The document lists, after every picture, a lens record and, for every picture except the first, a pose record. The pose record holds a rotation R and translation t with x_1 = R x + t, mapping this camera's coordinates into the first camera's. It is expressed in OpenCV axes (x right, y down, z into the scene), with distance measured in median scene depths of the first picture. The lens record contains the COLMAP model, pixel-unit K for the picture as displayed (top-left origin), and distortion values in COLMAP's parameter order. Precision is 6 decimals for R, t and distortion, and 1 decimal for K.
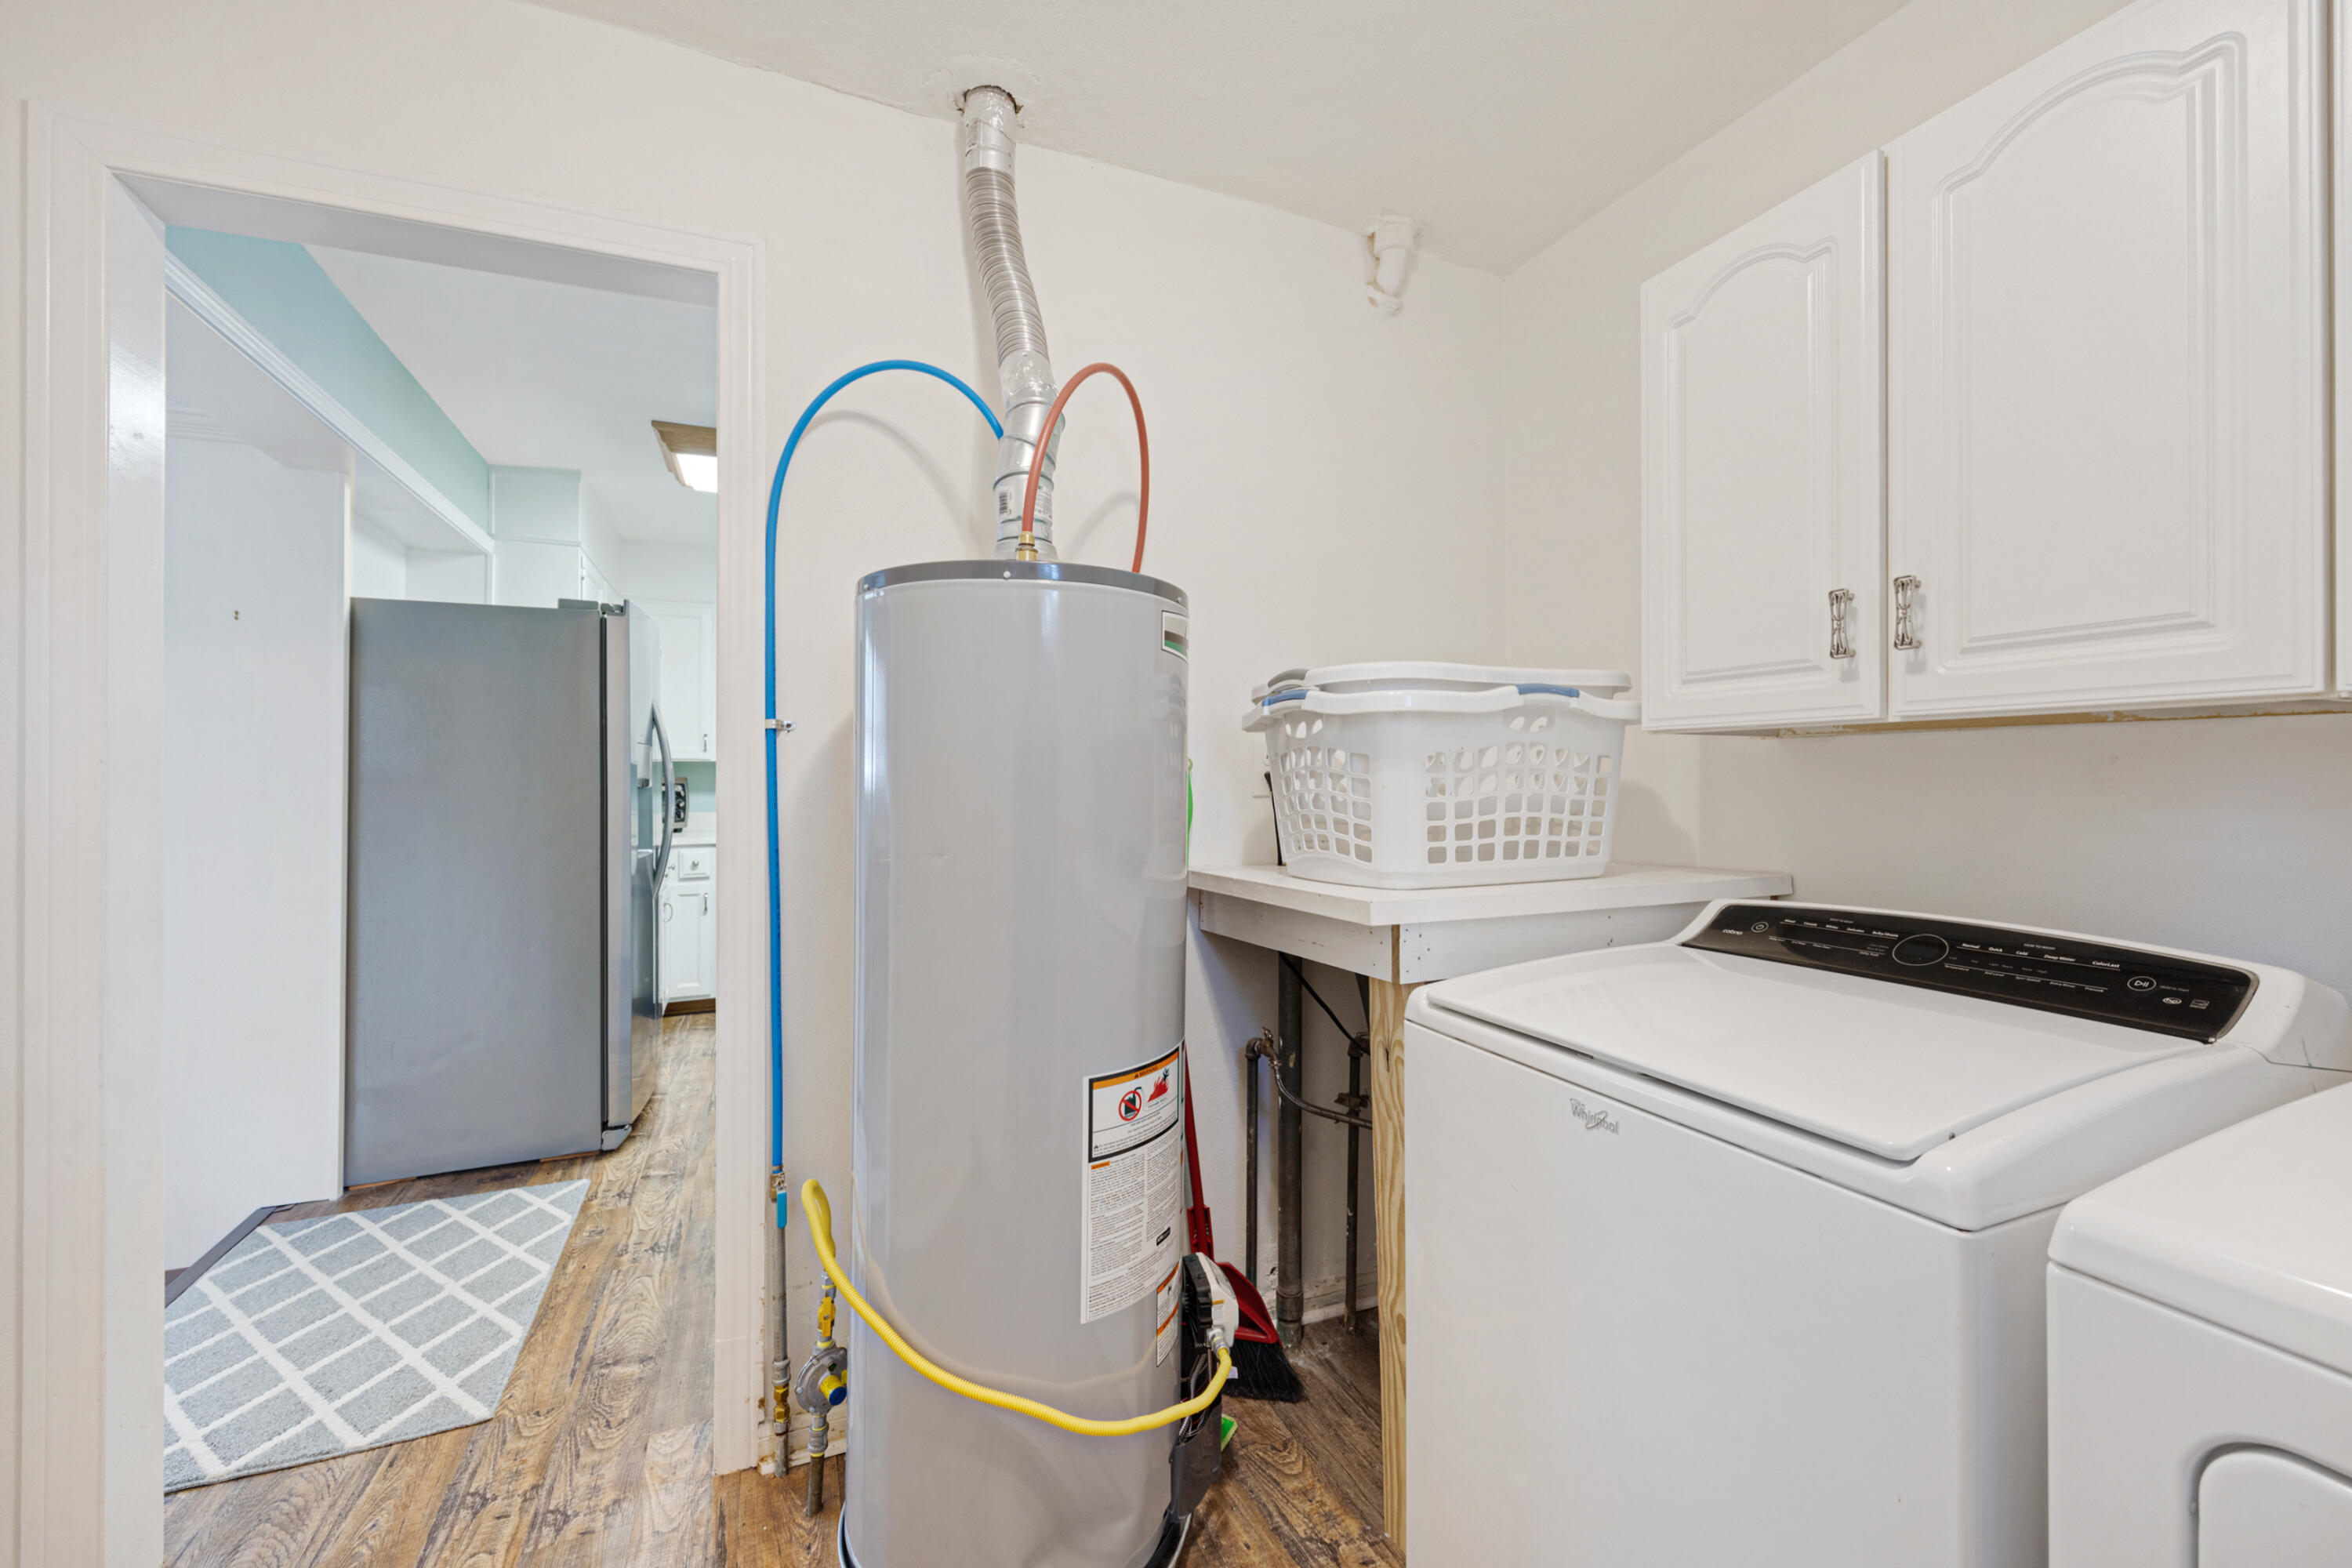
lens RADIAL K [[888.8, 0, 1176.0], [0, 888.8, 784.0], [0, 0, 1]] dist [0.000116, 0.000036]
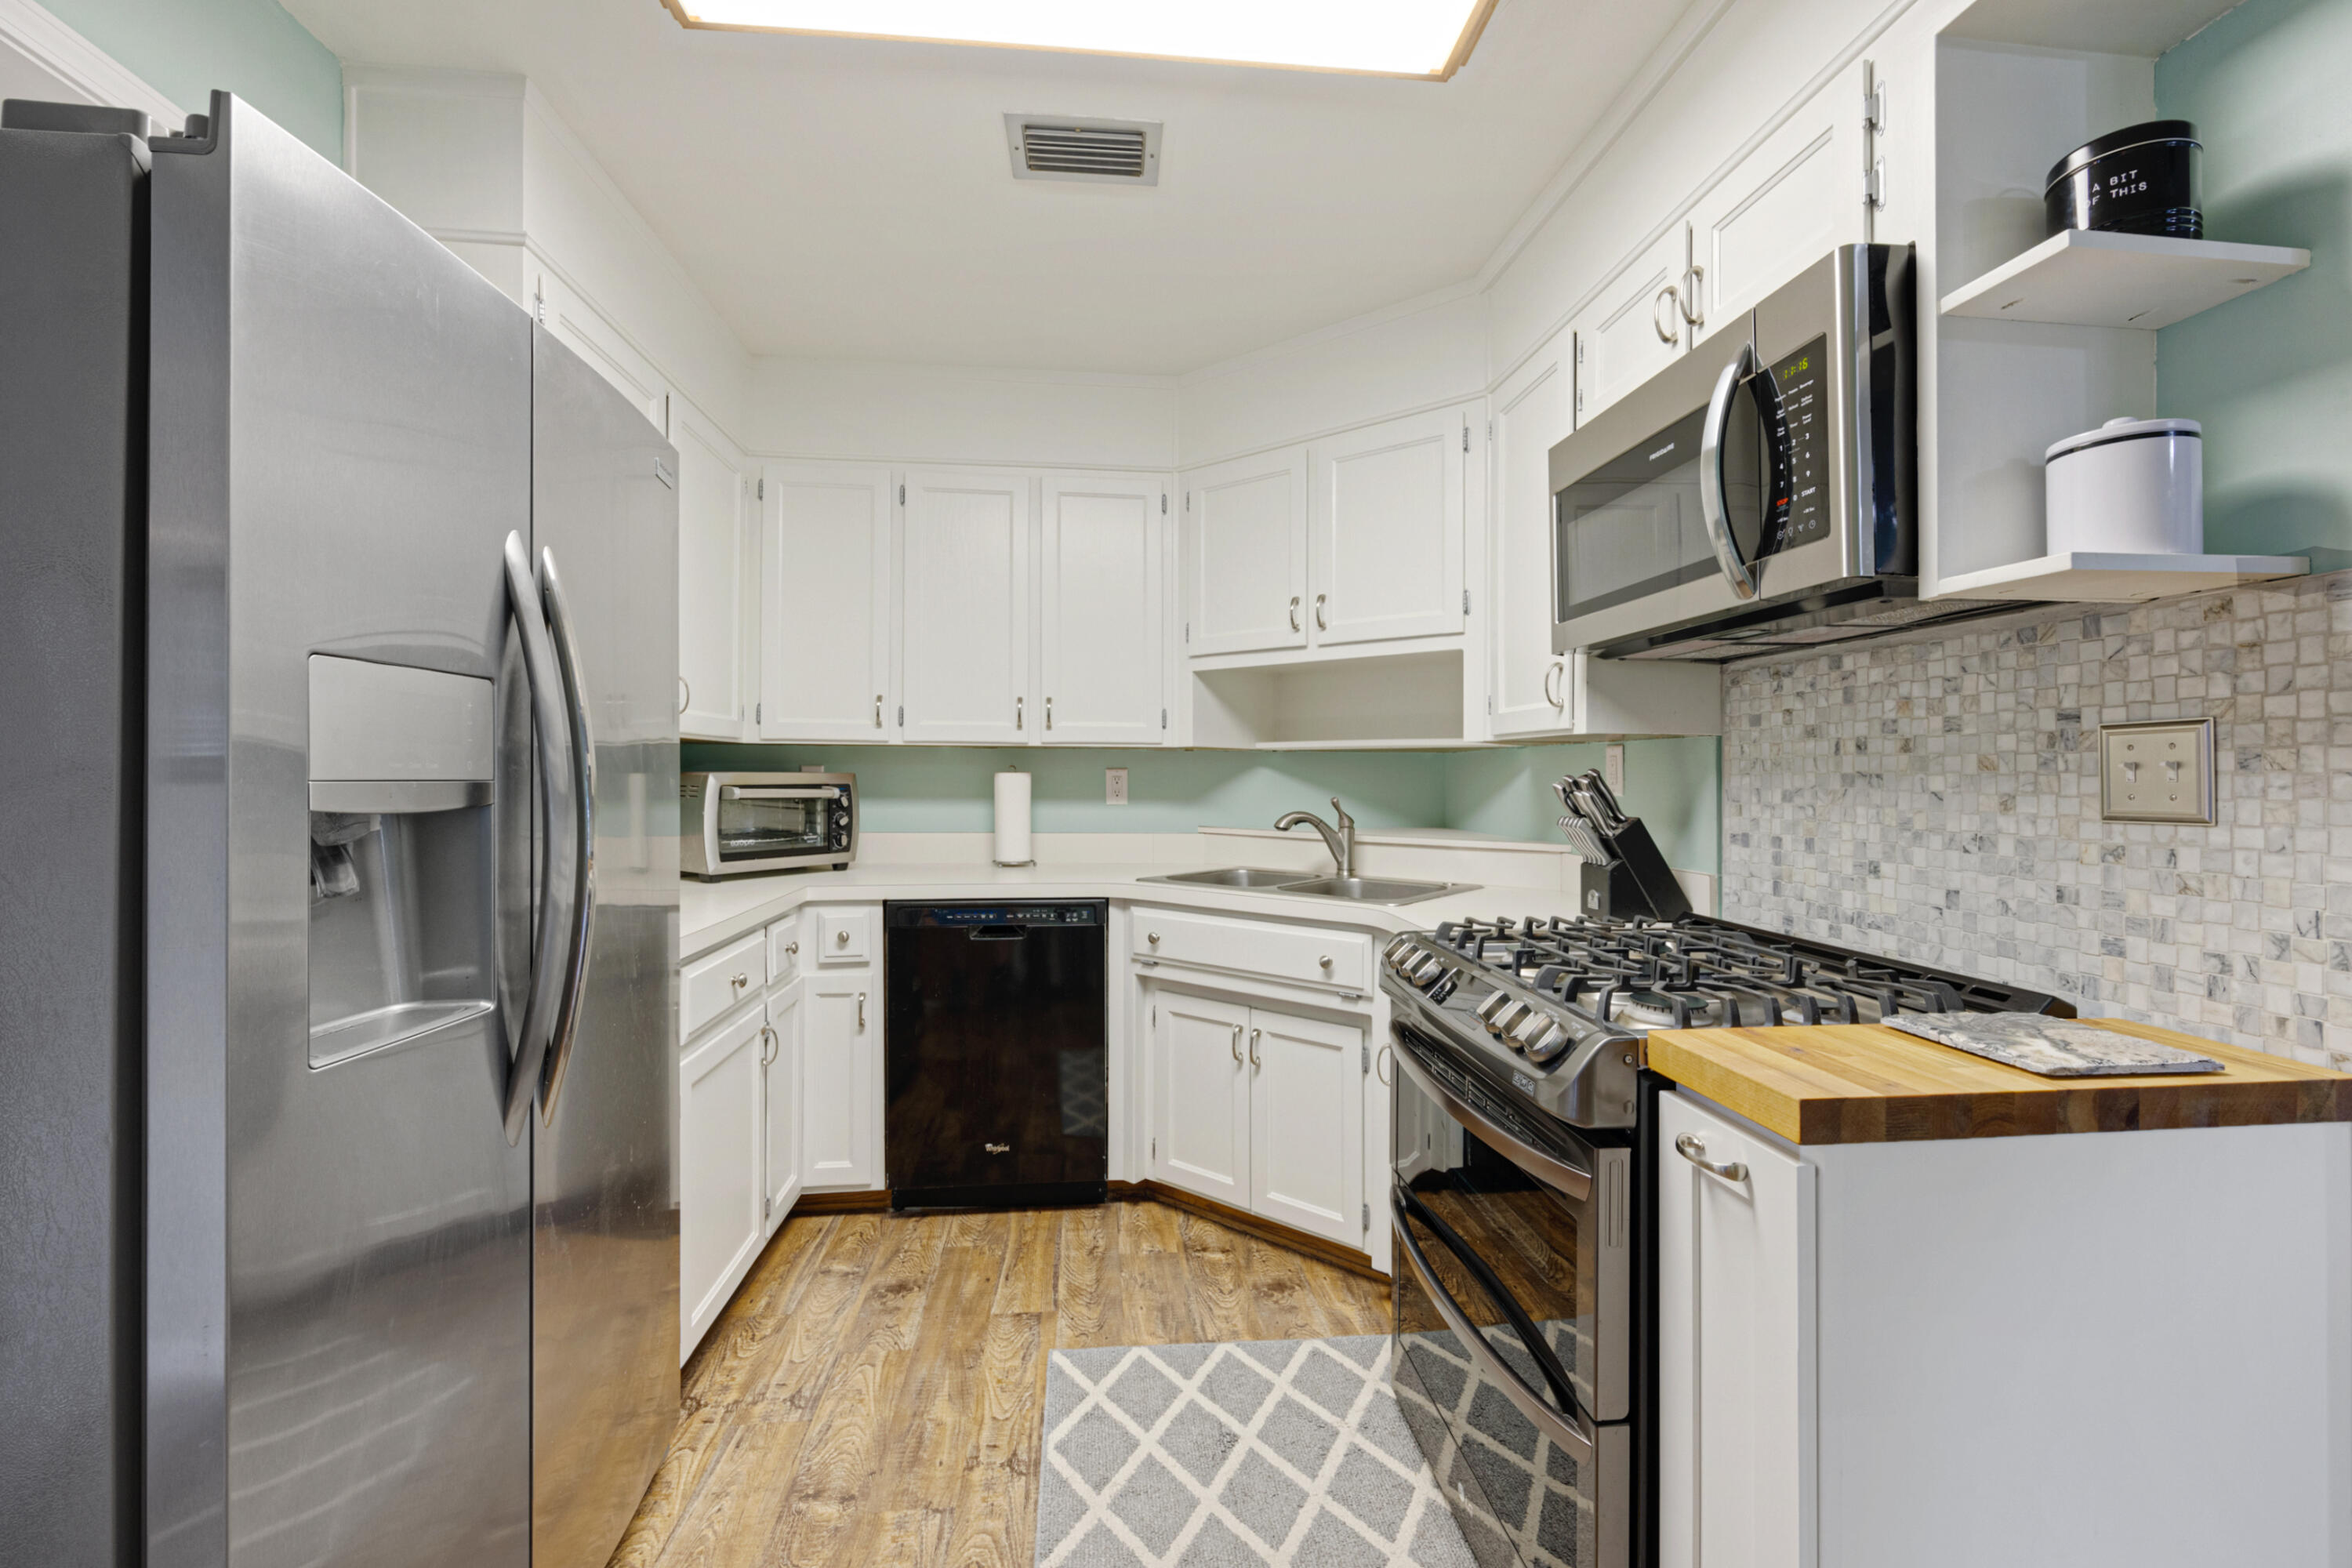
lens RADIAL K [[999.2, 0, 1214.1], [0, 999.2, 774.6], [0, 0, 1]] dist [-0.000772, 0.000110]
pose [[0.955248, -0.001739, -0.295801, -0.213852], [0.000248, 0.999987, -0.005079, -0.003987], [0.295806, 0.004778, 0.955236, 0.680748]]
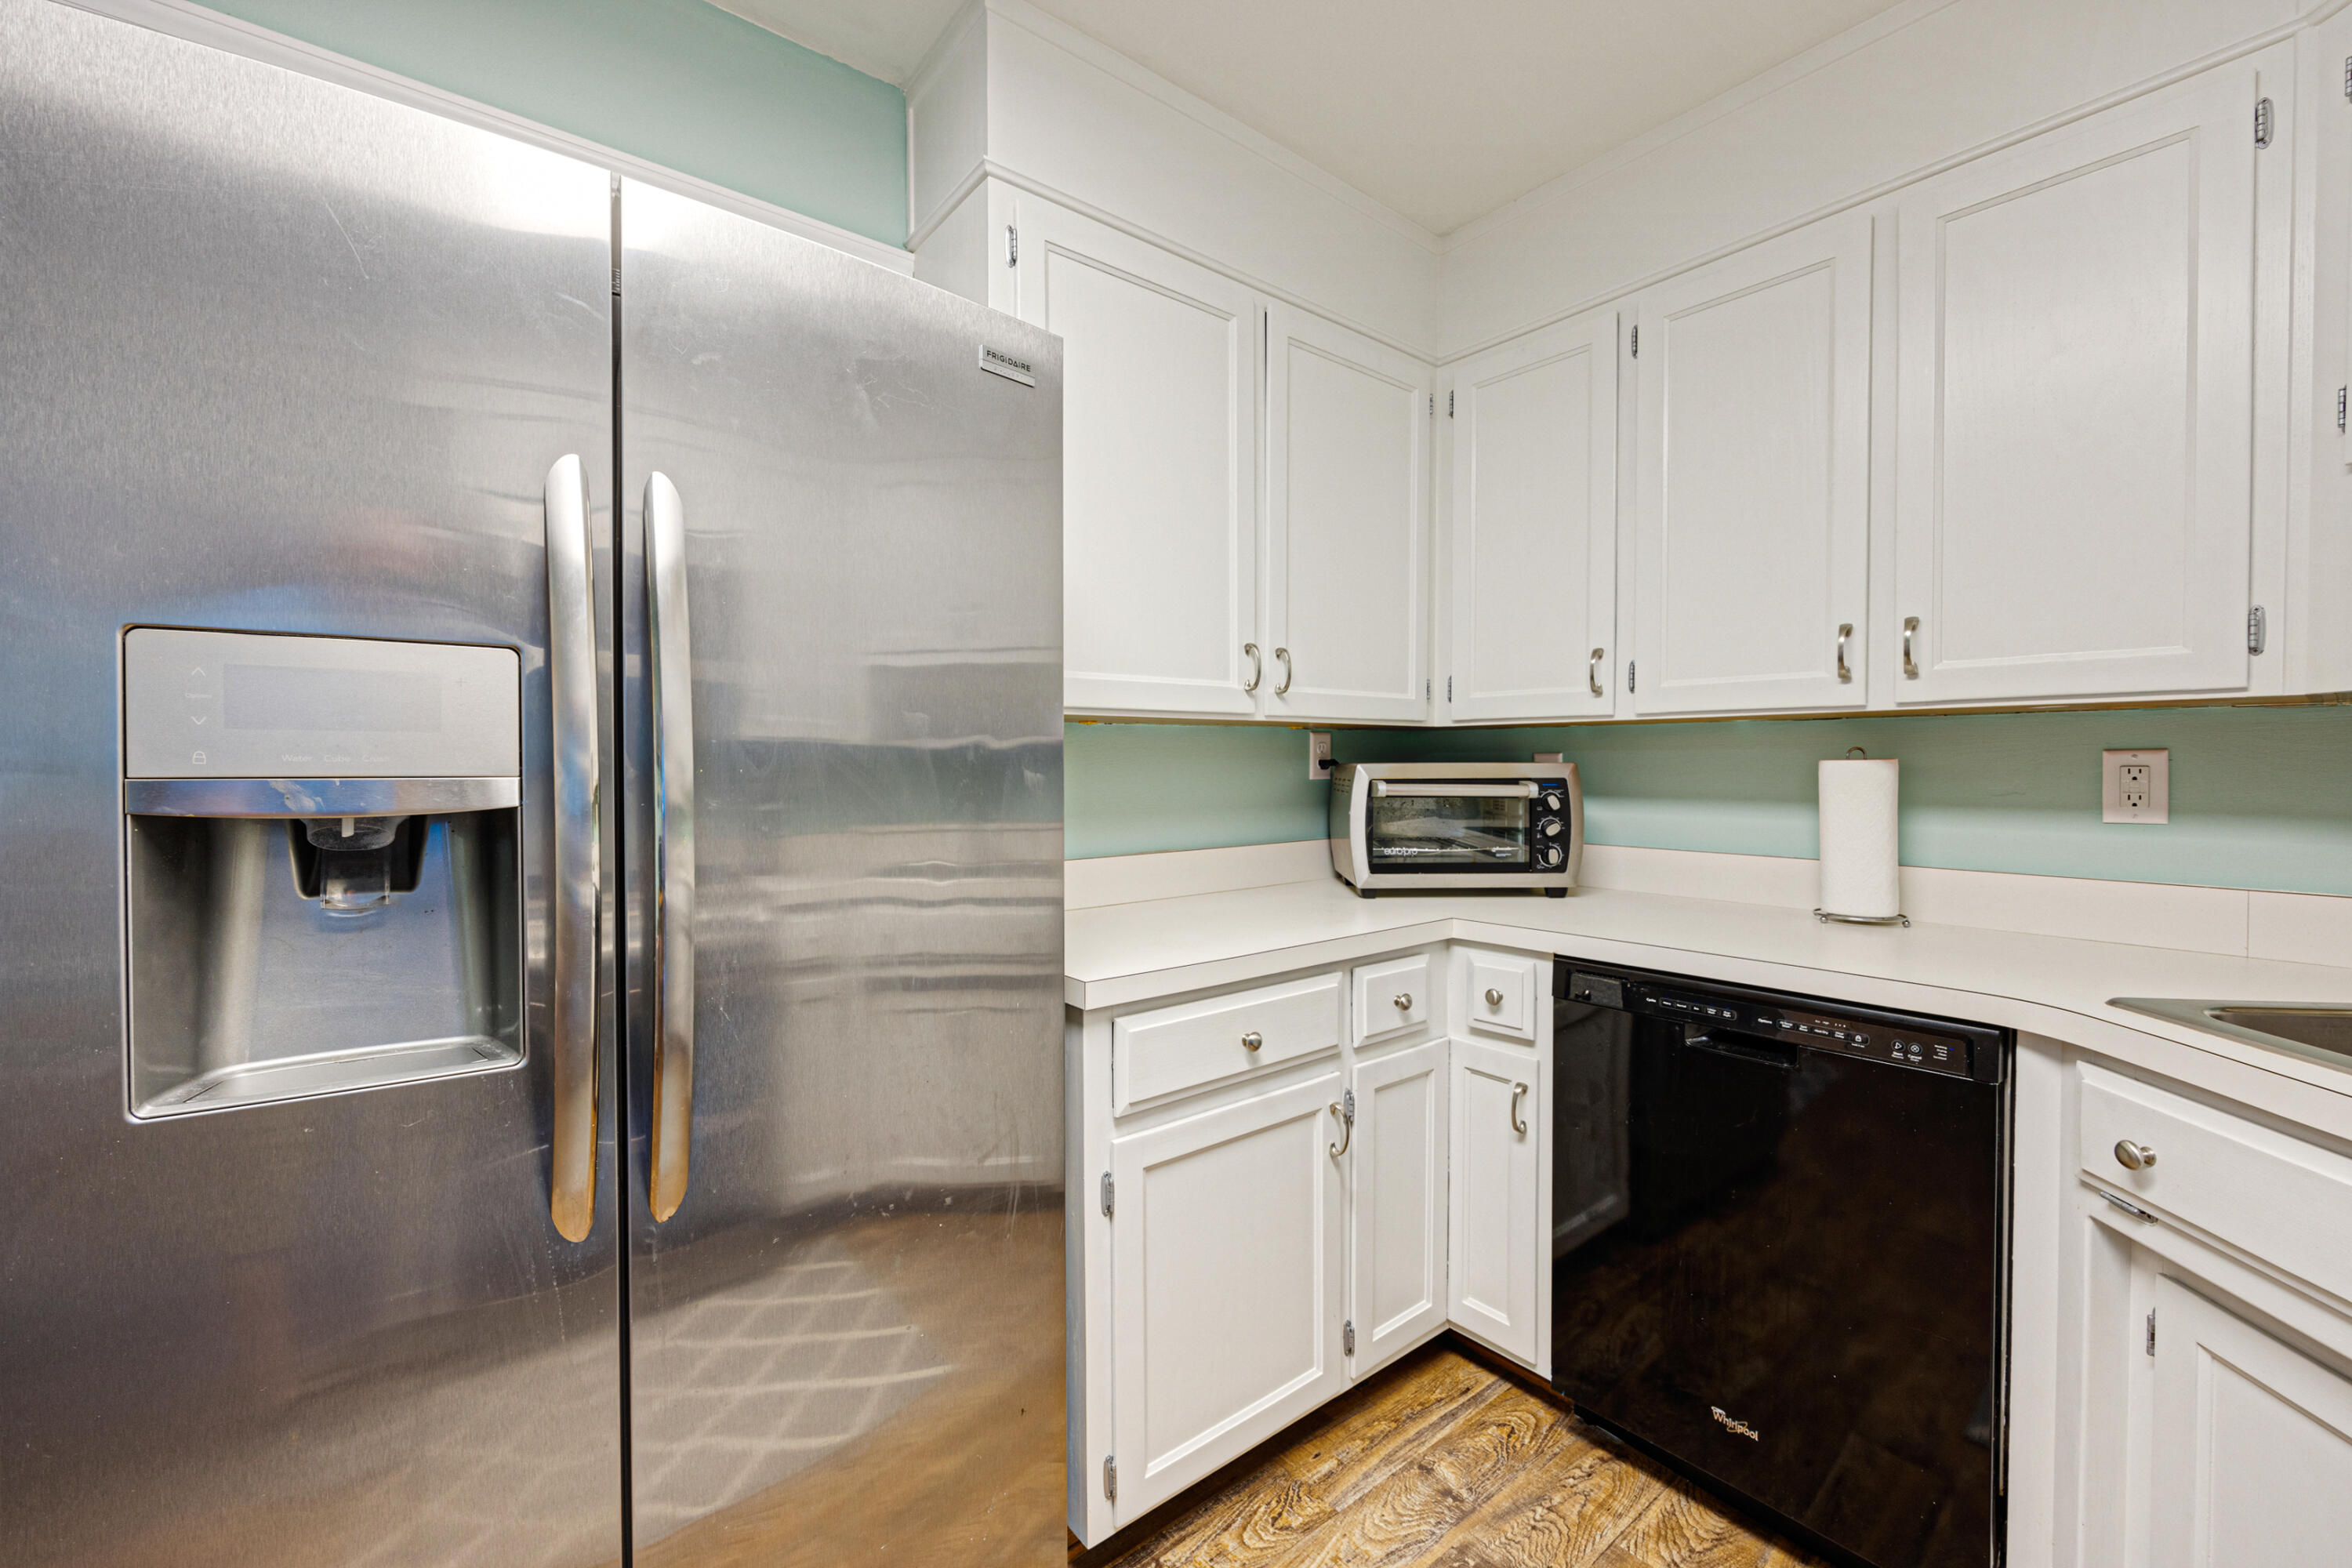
lens RADIAL K [[938.3, 0, 1109.3], [0, 938.3, 783.8], [0, 0, 1]] dist [-0.000421, 0.000043]
pose [[0.220170, 0.014296, -0.975357, -0.269252], [0.002179, 0.999883, 0.015148, -0.006429], [0.975459, -0.005460, 0.220113, 1.031475]]
